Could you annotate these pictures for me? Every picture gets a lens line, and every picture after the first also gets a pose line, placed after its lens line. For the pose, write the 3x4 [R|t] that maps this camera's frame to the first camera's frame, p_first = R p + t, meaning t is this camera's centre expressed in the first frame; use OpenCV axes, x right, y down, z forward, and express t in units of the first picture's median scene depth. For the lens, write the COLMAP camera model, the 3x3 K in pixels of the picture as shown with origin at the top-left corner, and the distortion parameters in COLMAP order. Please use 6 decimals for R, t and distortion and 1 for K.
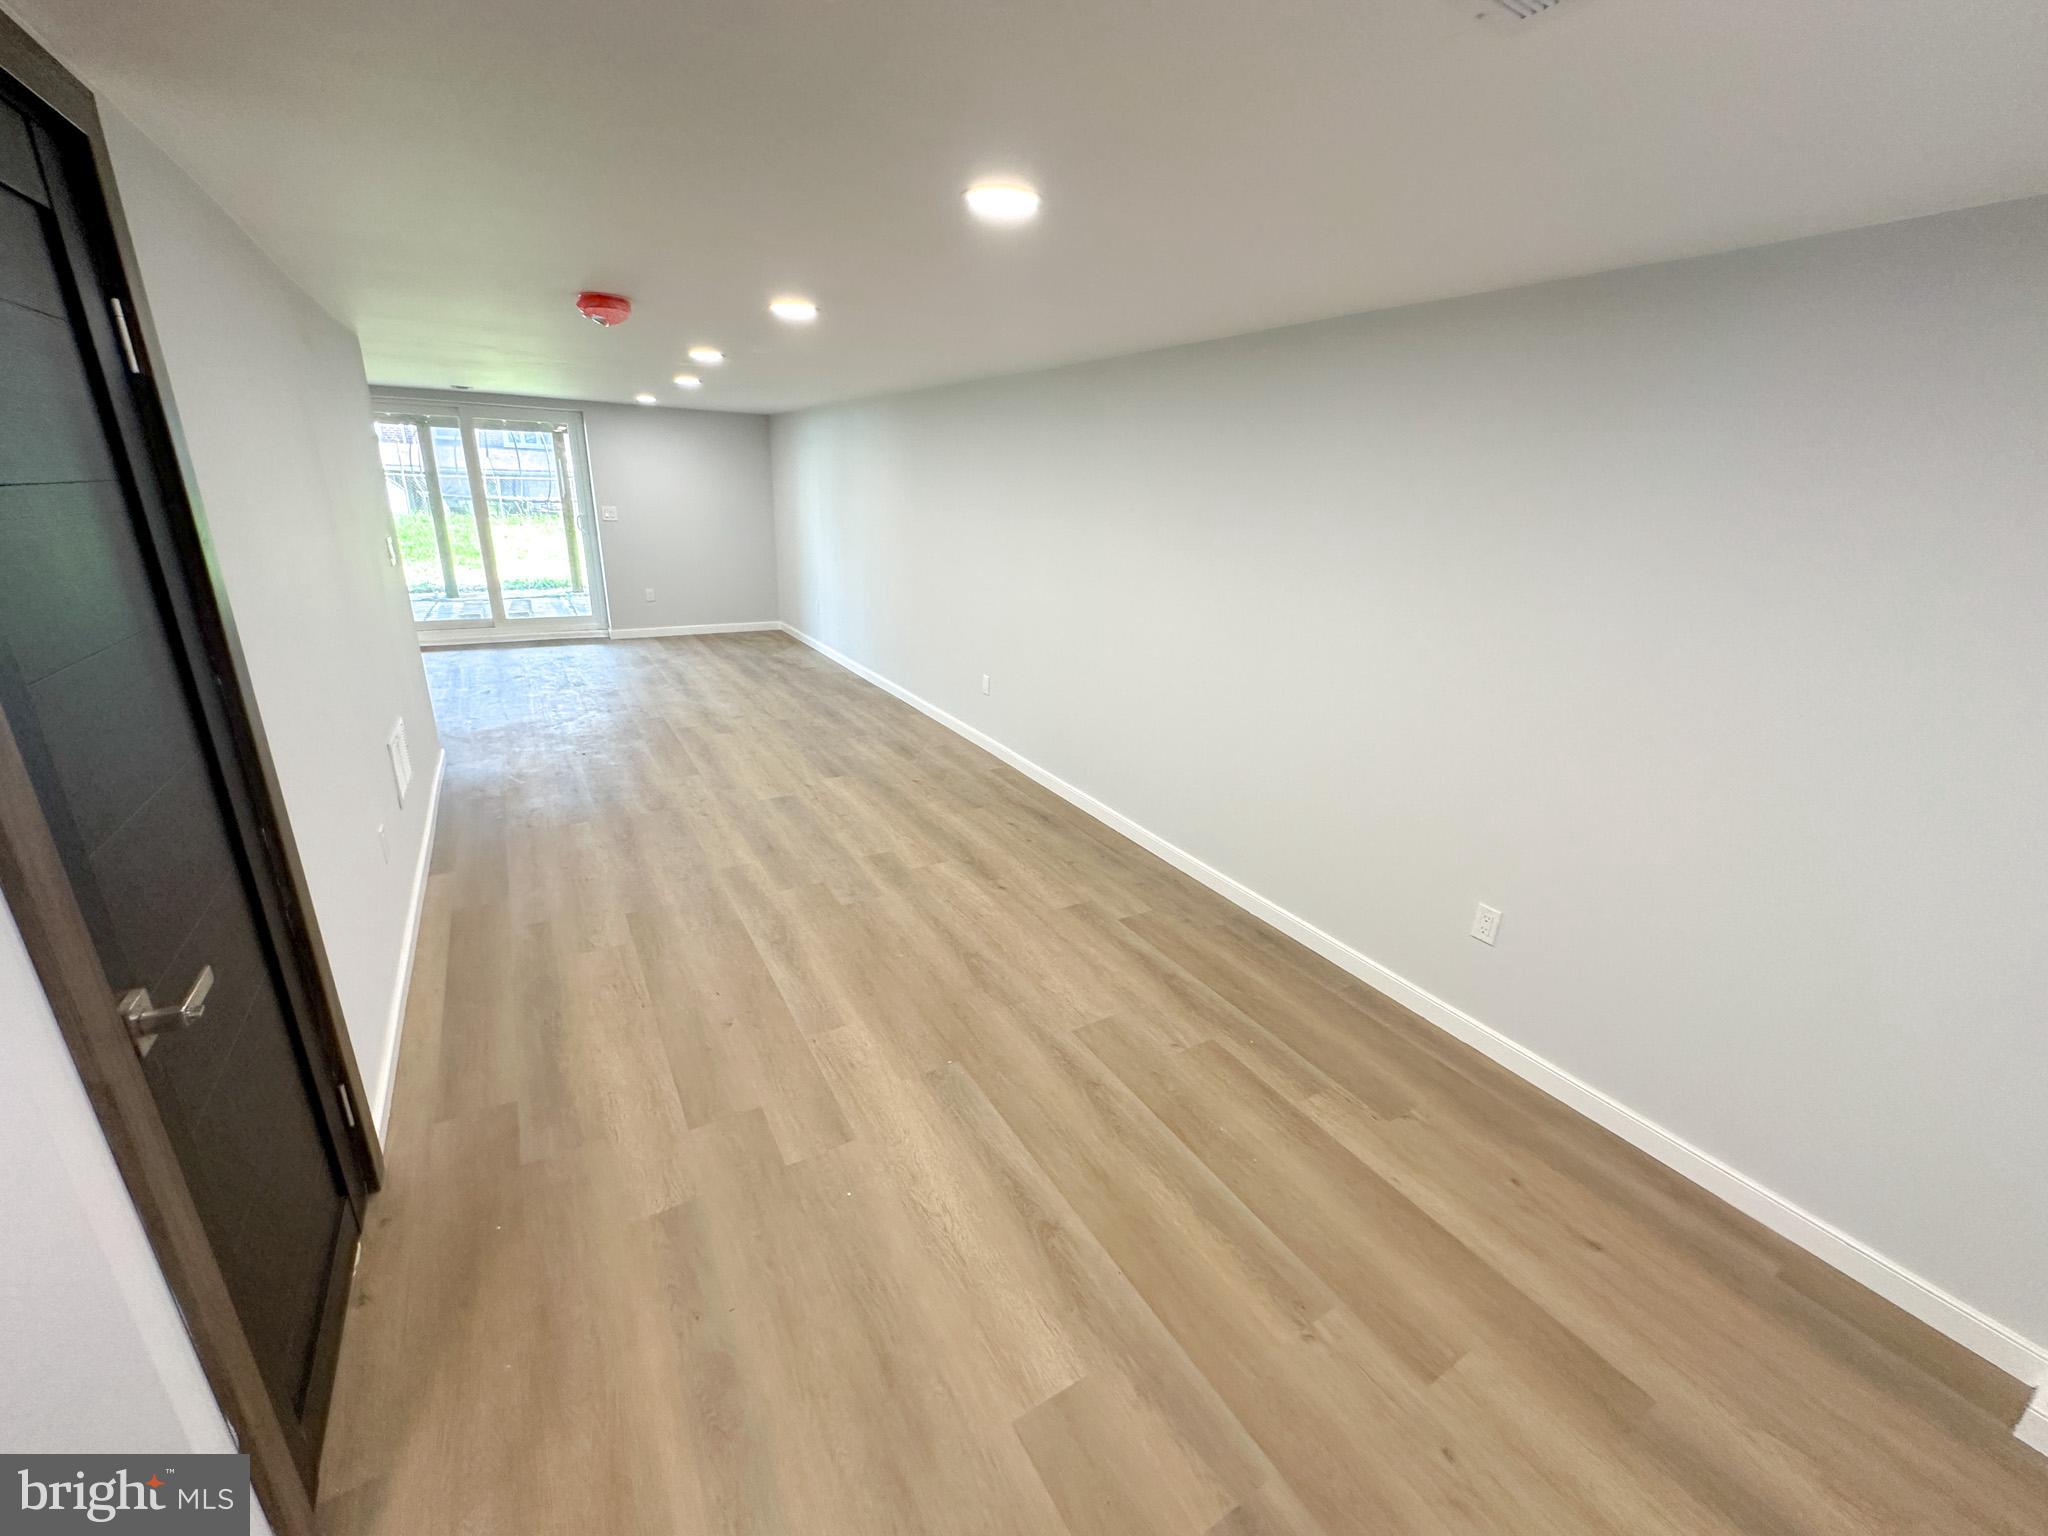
lens RADIAL K [[817.4, 0, 1022.9], [0, 817.4, 768.7], [0, 0, 1]] dist [-0.003220, 0.000392]
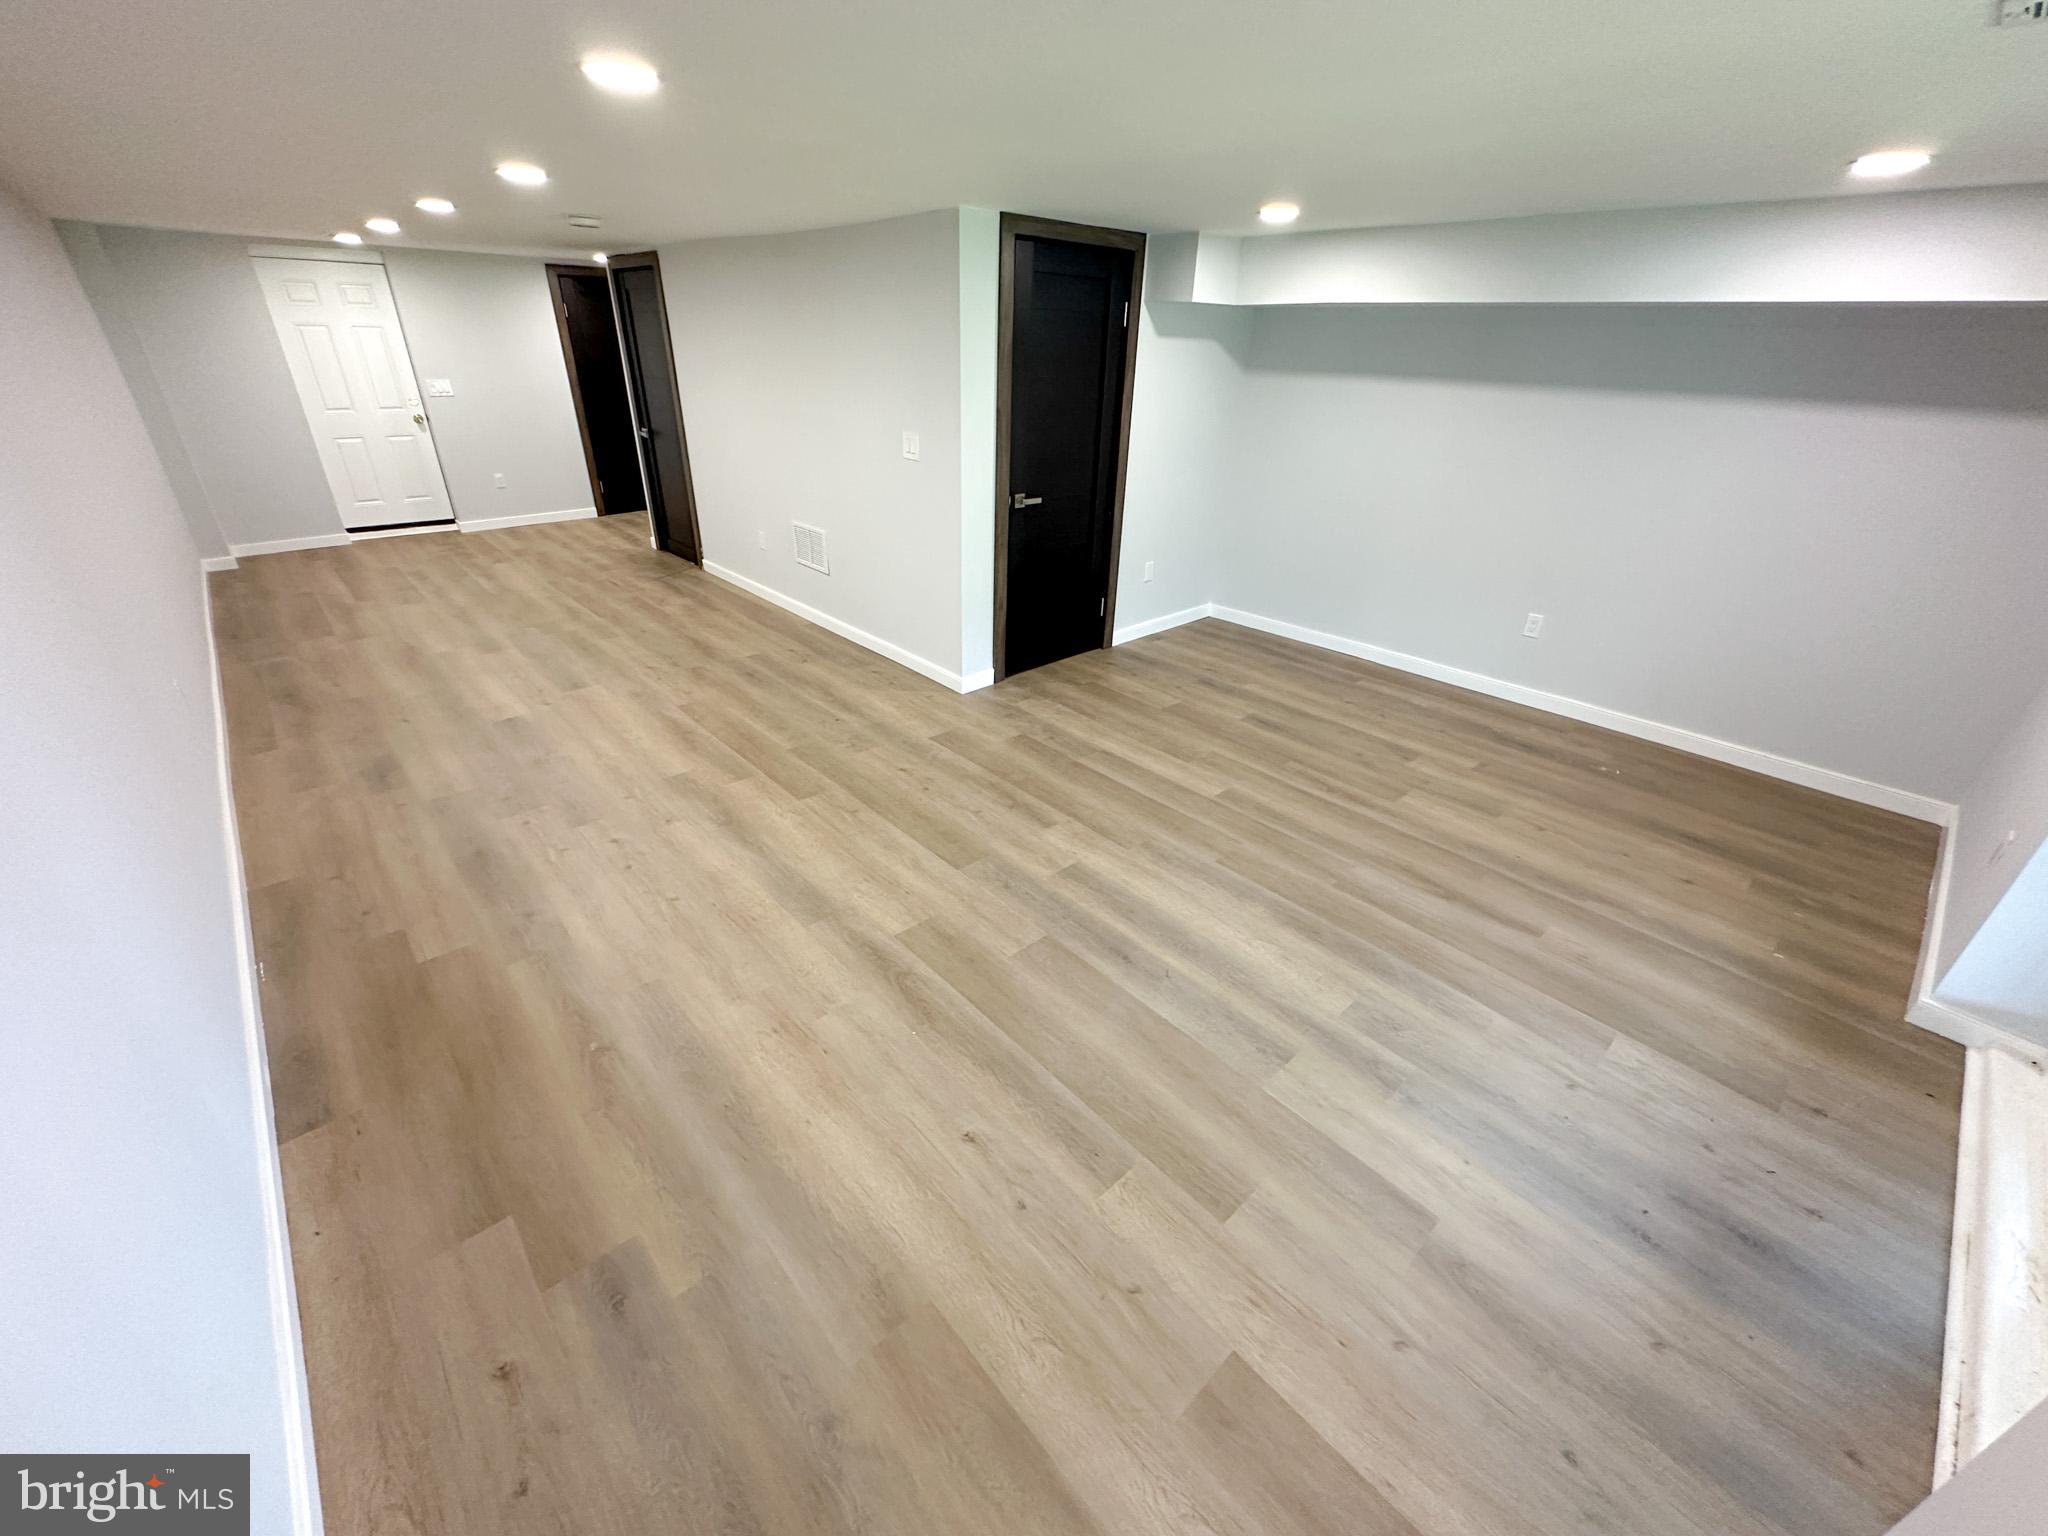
lens RADIAL K [[817.4, 0, 1022.9], [0, 817.4, 768.7], [0, 0, 1]] dist [-0.003220, 0.000392]
pose [[-0.979087, 0.030767, -0.201102, -0.612709], [-0.126213, 0.683410, 0.719041, -0.668154], [0.159558, 0.729386, -0.665235, 1.787960]]
